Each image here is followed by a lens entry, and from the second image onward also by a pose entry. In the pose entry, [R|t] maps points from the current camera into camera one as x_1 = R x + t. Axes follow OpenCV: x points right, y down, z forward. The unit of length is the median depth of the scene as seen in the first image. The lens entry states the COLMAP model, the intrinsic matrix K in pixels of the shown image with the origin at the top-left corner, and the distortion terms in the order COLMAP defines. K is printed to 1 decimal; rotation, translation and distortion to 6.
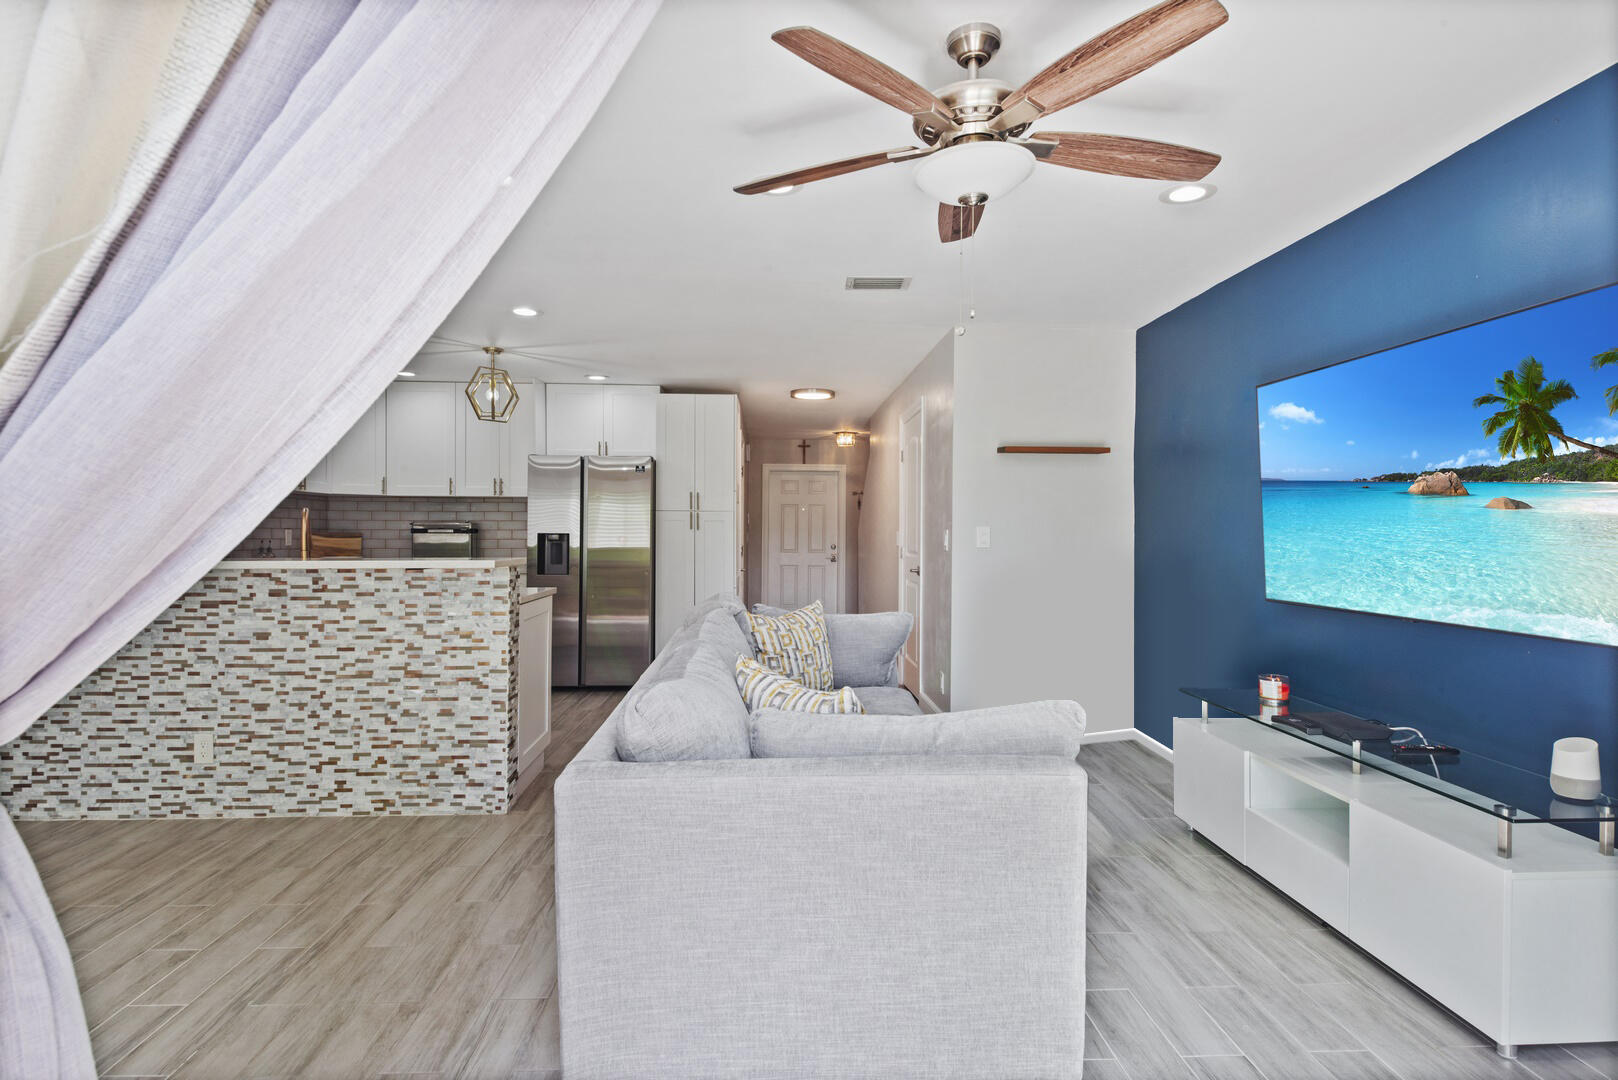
lens RADIAL K [[850.7, 0, 811.7], [0, 850.7, 516.6], [0, 0, 1]] dist [0.001141, -0.014743]
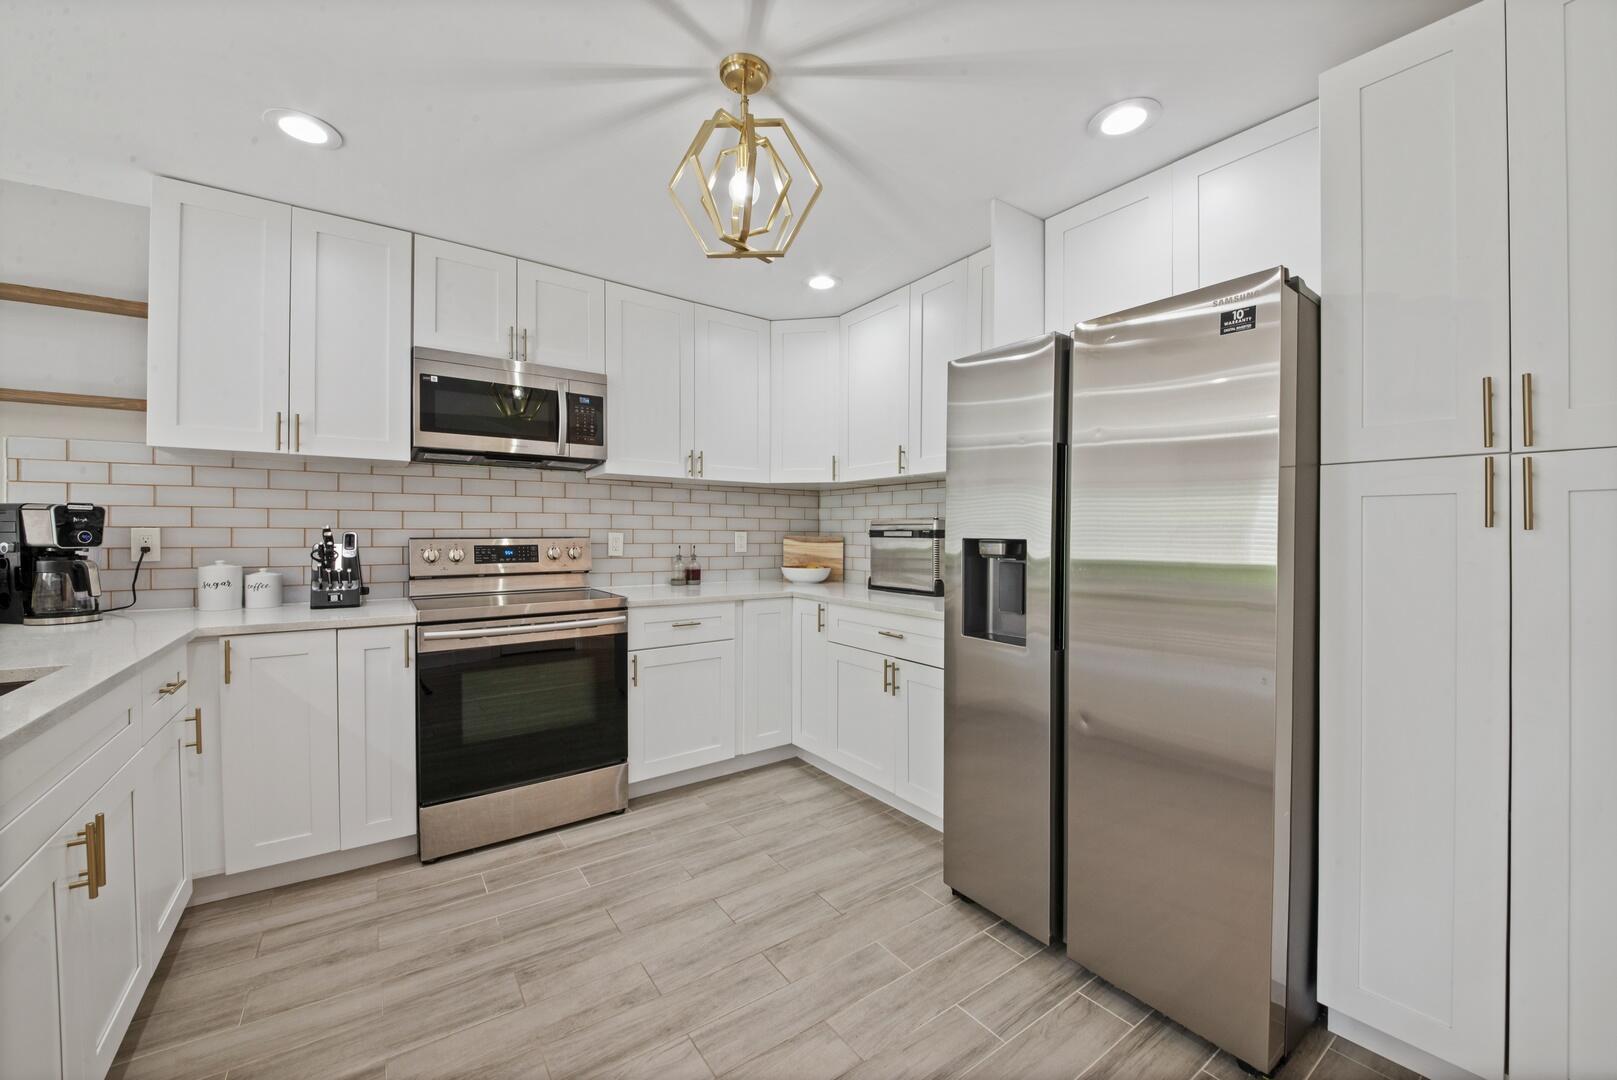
lens RADIAL K [[616.3, 0, 802.7], [0, 616.3, 534.3], [0, 0, 1]] dist [-0.024223, -0.000309]
pose [[0.532334, 0.001786, -0.846532, -0.171014], [0.010810, 0.999902, 0.008907, 0.021842], [0.846465, -0.013893, 0.532263, 1.242856]]
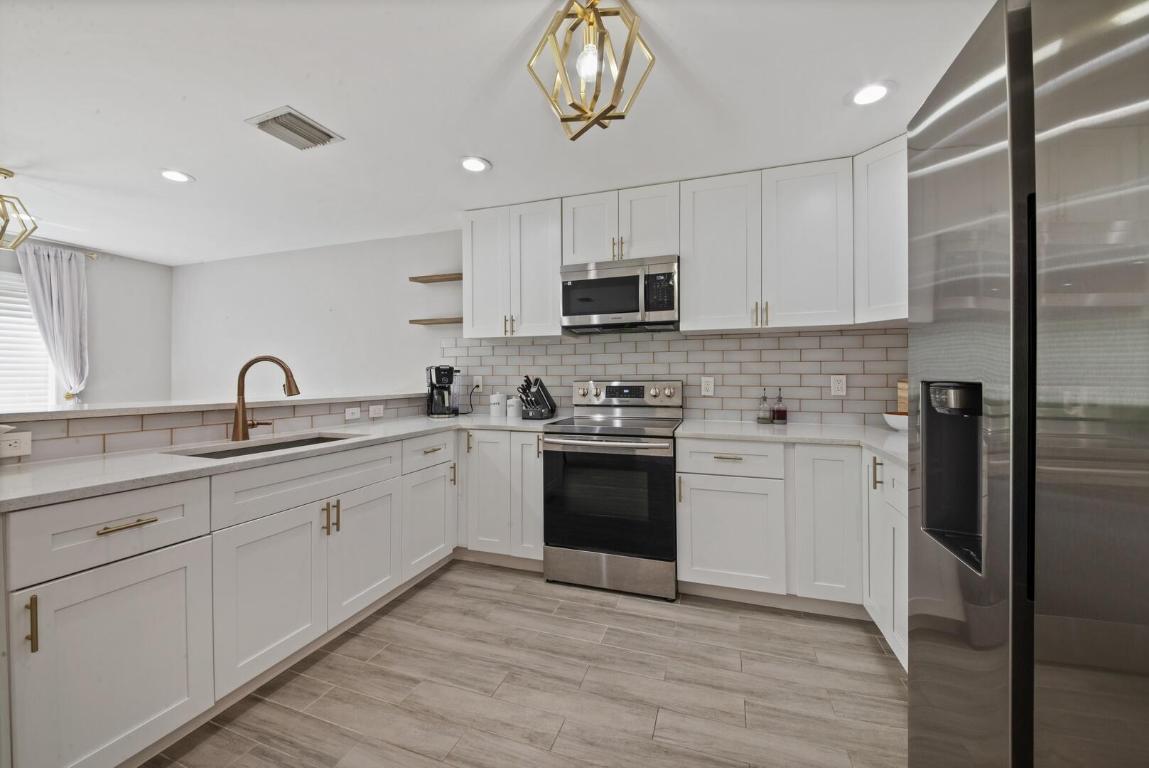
lens RADIAL K [[440.3, 0, 569.7], [0, 440.3, 364.2], [0, 0, 1]] dist [-0.000948, -0.000206]
pose [[-0.380836, -0.029226, -0.924180, -0.224668], [0.016490, 0.999127, -0.038391, 0.027277], [0.924495, -0.029860, -0.380022, 1.532644]]
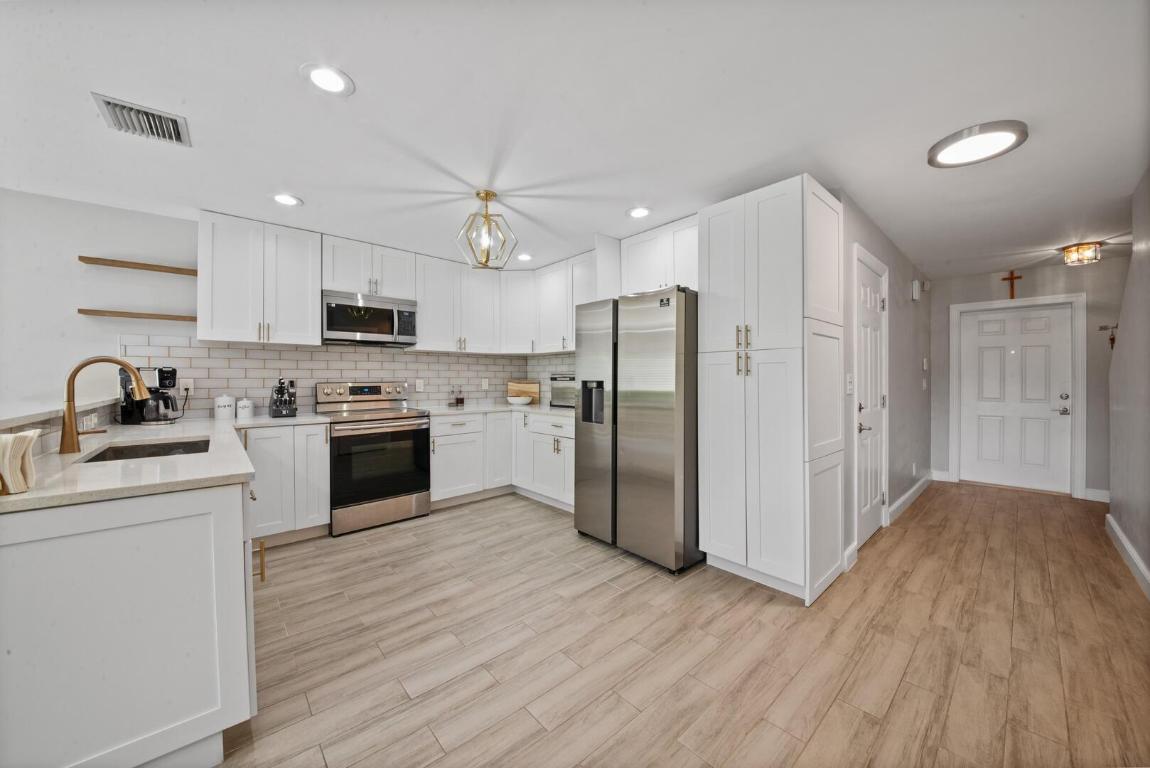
lens RADIAL K [[408.5, 0, 571.9], [0, 408.5, 375.7], [0, 0, 1]] dist [-0.023155, 0.000194]
pose [[0.622311, -0.010203, -0.782704, 0.076118], [0.017432, 0.999848, 0.000825, 0.020634], [0.782576, -0.014158, 0.622394, 1.118837]]
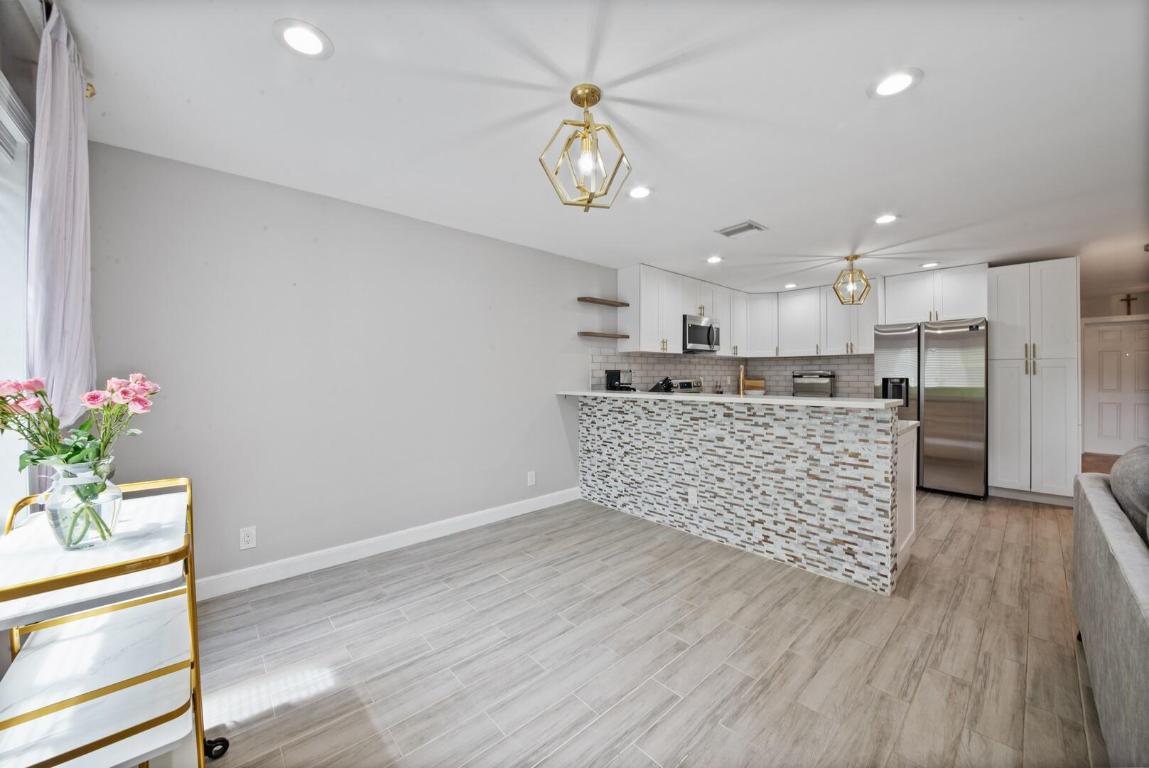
lens RADIAL K [[412.4, 0, 575.1], [0, 412.4, 365.6], [0, 0, 1]] dist [-0.030109, -0.000250]
pose [[0.623224, -0.022134, -0.781730, -0.171735], [0.019120, 0.999732, -0.013063, -0.004766], [0.781810, -0.006805, 0.623480, 0.242956]]
